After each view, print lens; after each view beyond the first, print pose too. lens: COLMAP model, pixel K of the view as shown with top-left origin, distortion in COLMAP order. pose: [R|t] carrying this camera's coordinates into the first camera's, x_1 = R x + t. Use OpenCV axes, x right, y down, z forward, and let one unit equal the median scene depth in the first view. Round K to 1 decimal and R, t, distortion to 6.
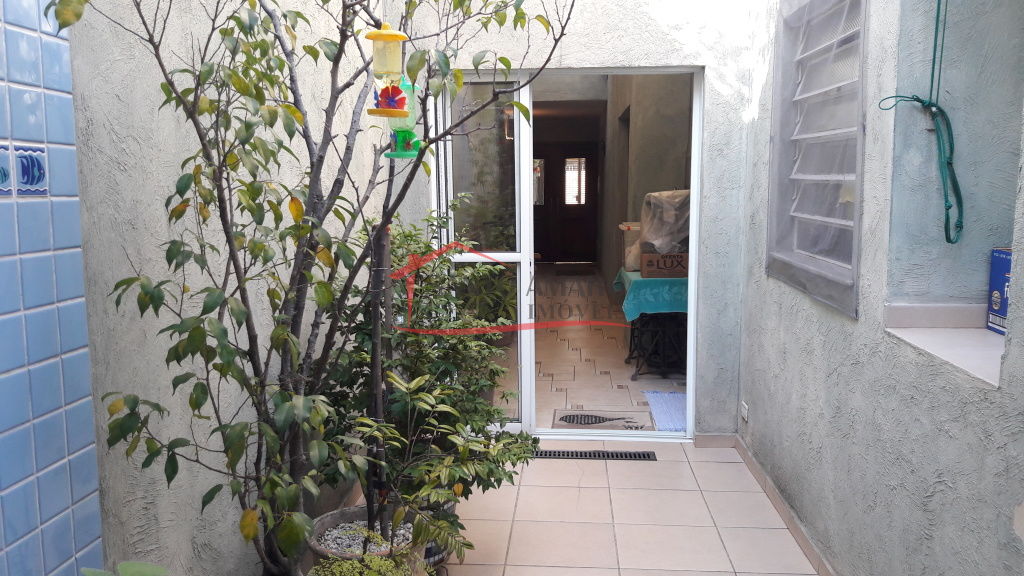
lens RADIAL K [[833.2, 0, 512.0], [0, 833.2, 288.0], [0, 0, 1]] dist [0.107710, -0.227046]
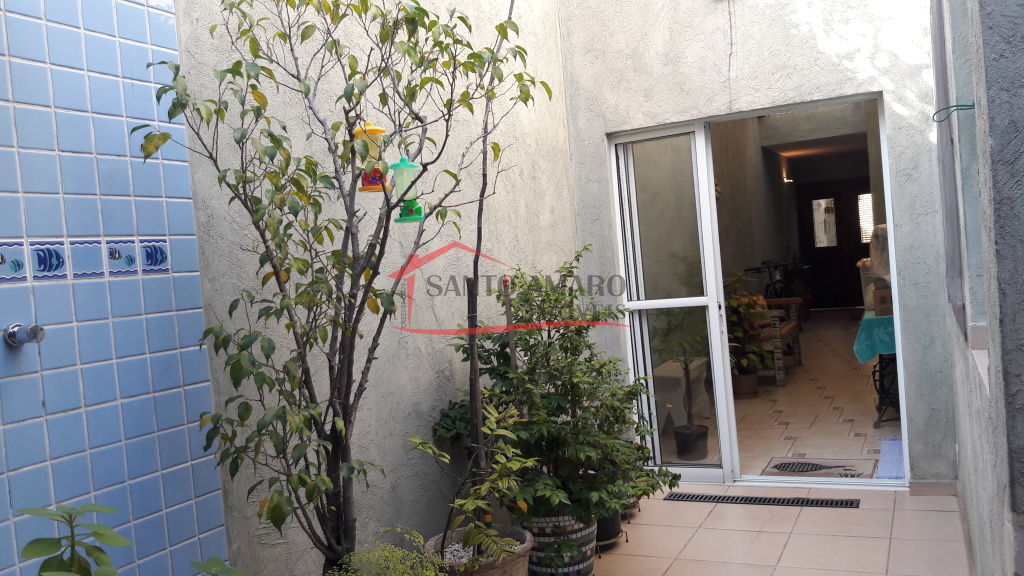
lens RADIAL K [[835.4, 0, 512.0], [0, 835.4, 288.0], [0, 0, 1]] dist [0.153419, -0.409208]
pose [[0.931005, -0.065718, -0.359042, 0.163335], [0.040888, 0.996244, -0.076325, 0.015932], [0.362710, 0.056378, 0.930195, -0.036462]]
